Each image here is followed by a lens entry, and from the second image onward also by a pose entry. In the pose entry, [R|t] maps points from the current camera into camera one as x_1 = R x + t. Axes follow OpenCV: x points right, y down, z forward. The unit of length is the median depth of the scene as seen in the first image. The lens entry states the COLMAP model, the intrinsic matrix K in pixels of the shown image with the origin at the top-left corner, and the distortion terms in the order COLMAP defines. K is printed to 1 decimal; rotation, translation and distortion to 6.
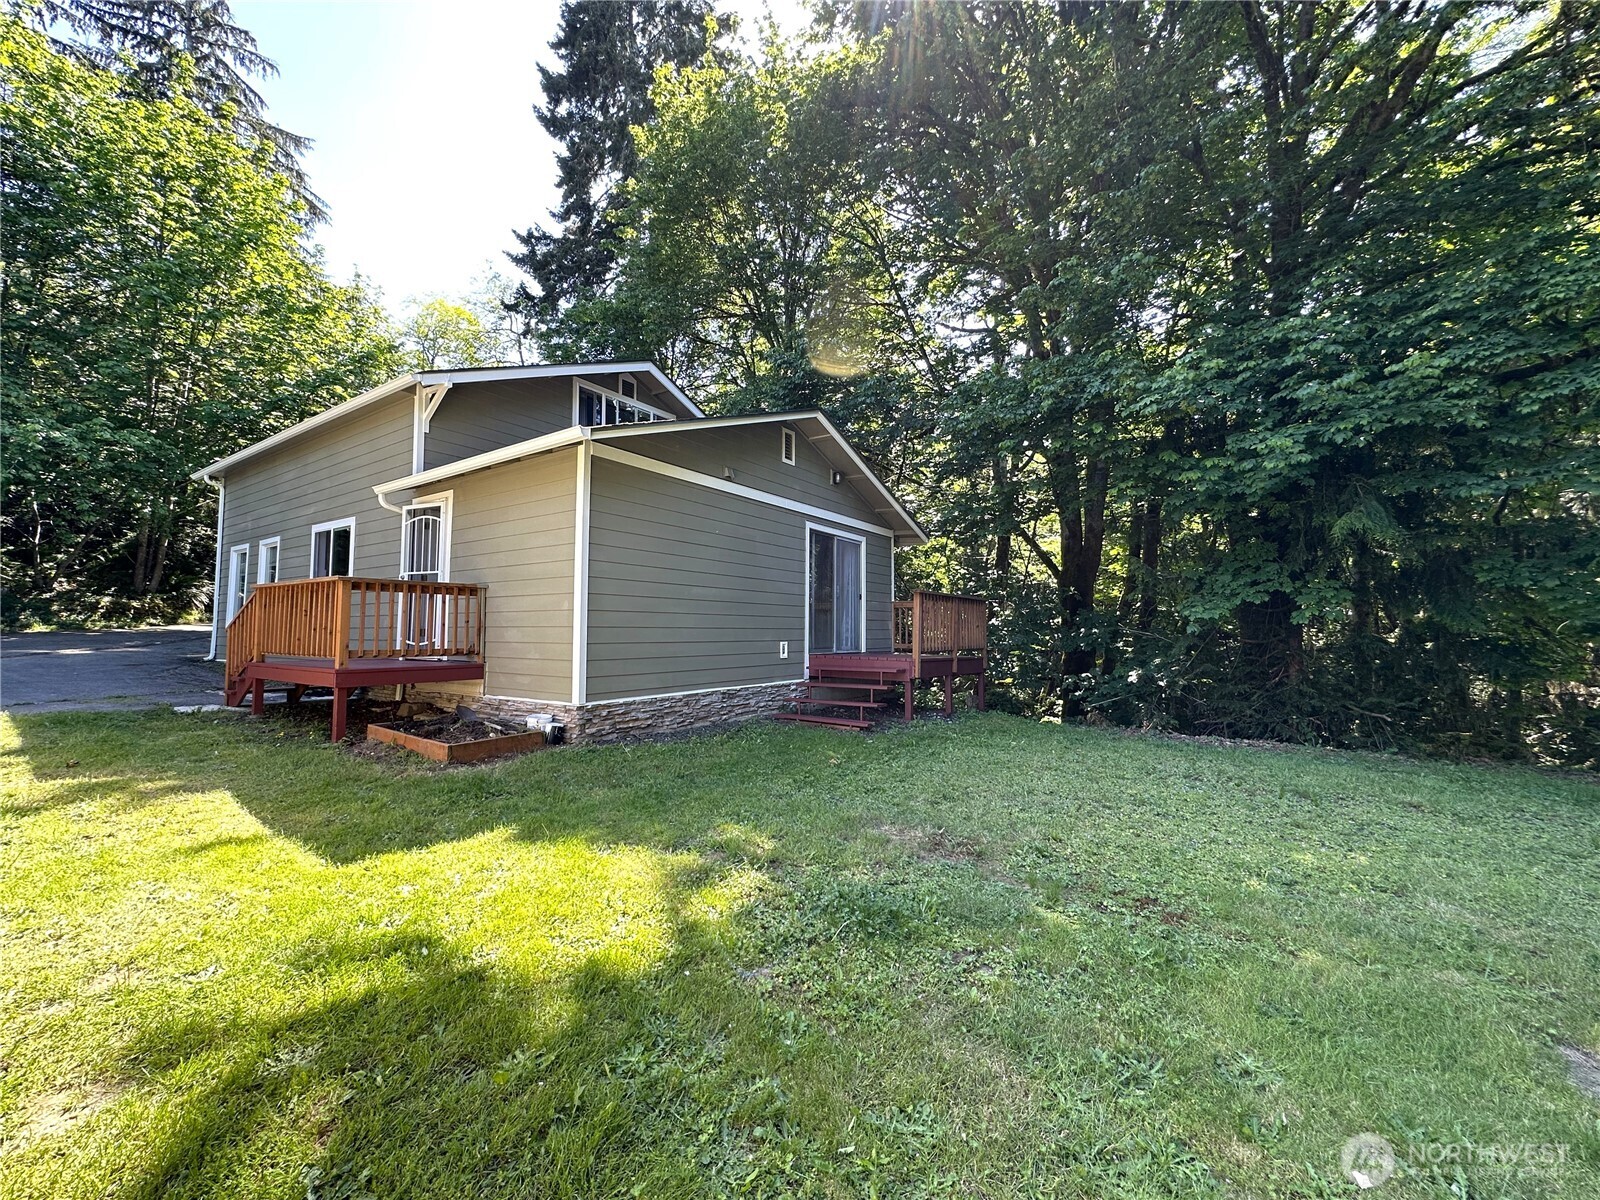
lens RADIAL K [[635.7, 0, 802.2], [0, 635.7, 595.1], [0, 0, 1]] dist [-0.003012, 0.000210]
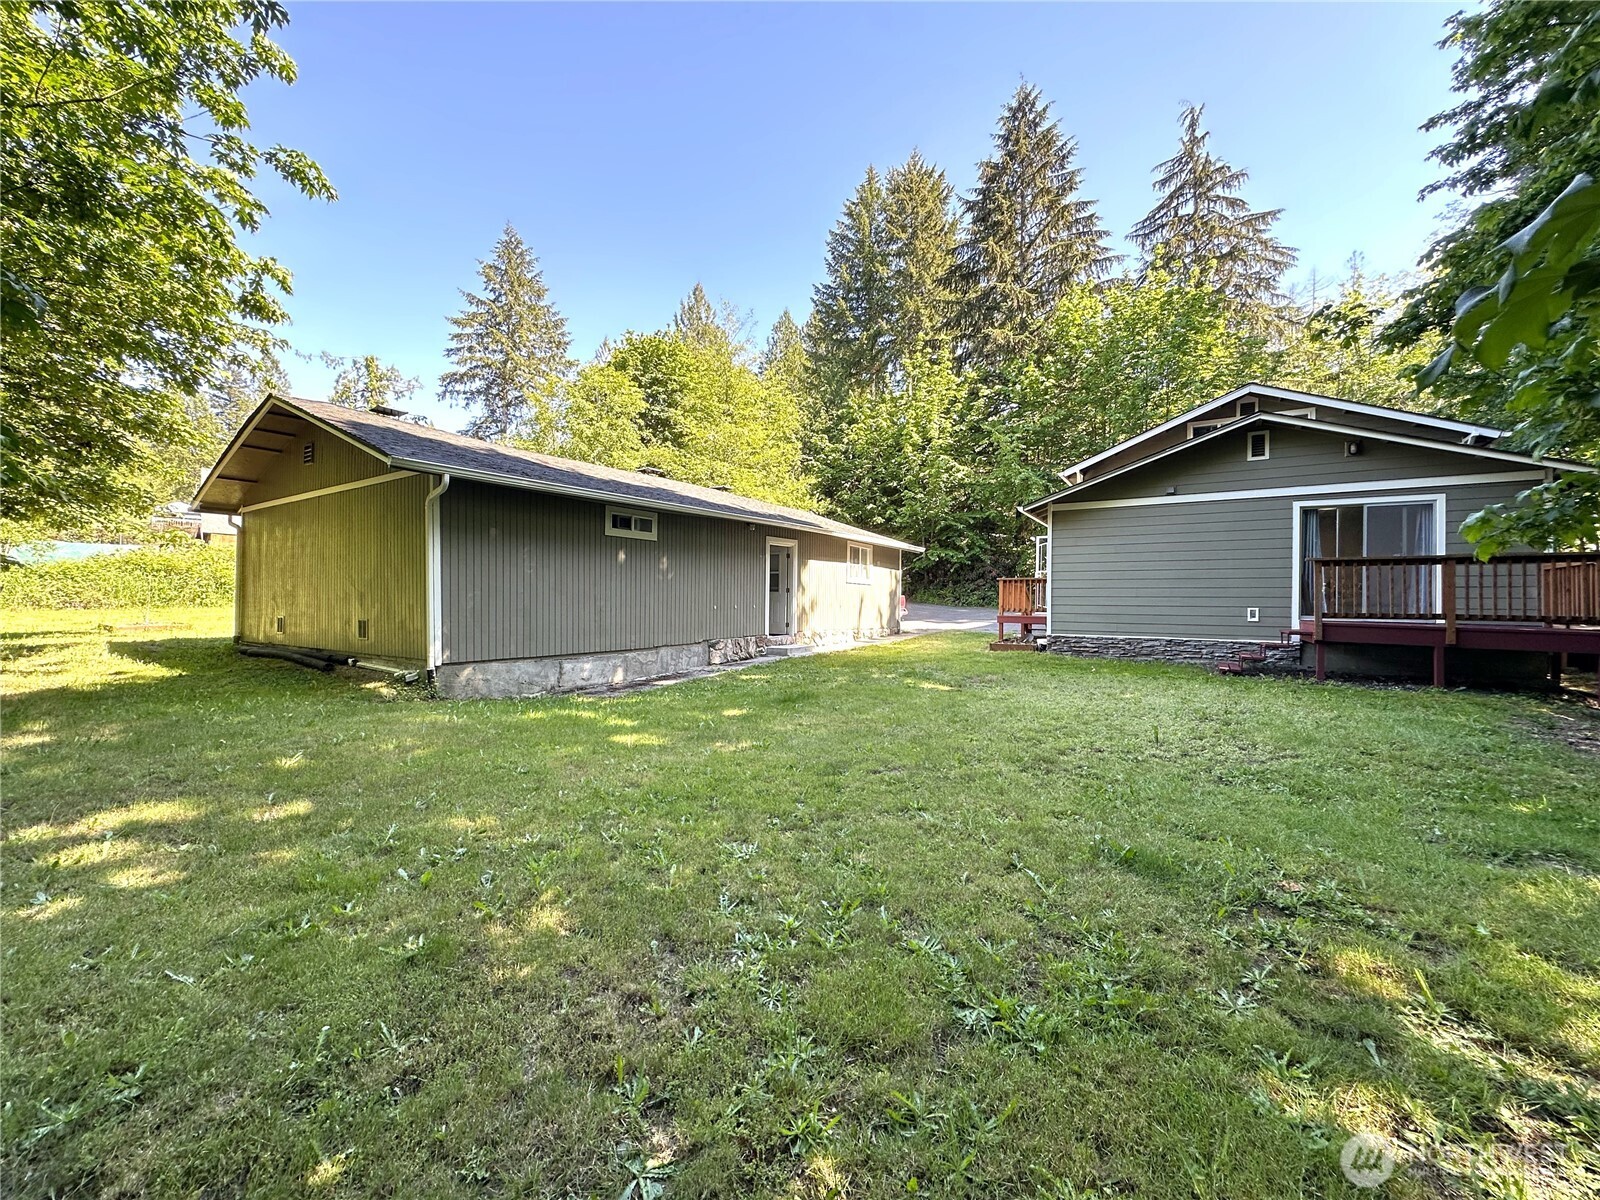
lens RADIAL K [[635.7, 0, 802.2], [0, 635.7, 598.9], [0, 0, 1]] dist [-0.003012, 0.000210]
pose [[-0.007022, -0.000949, -0.999975, 1.127890], [0.043153, 0.999068, -0.001251, 0.017687], [0.999044, -0.043161, -0.006974, 0.133904]]
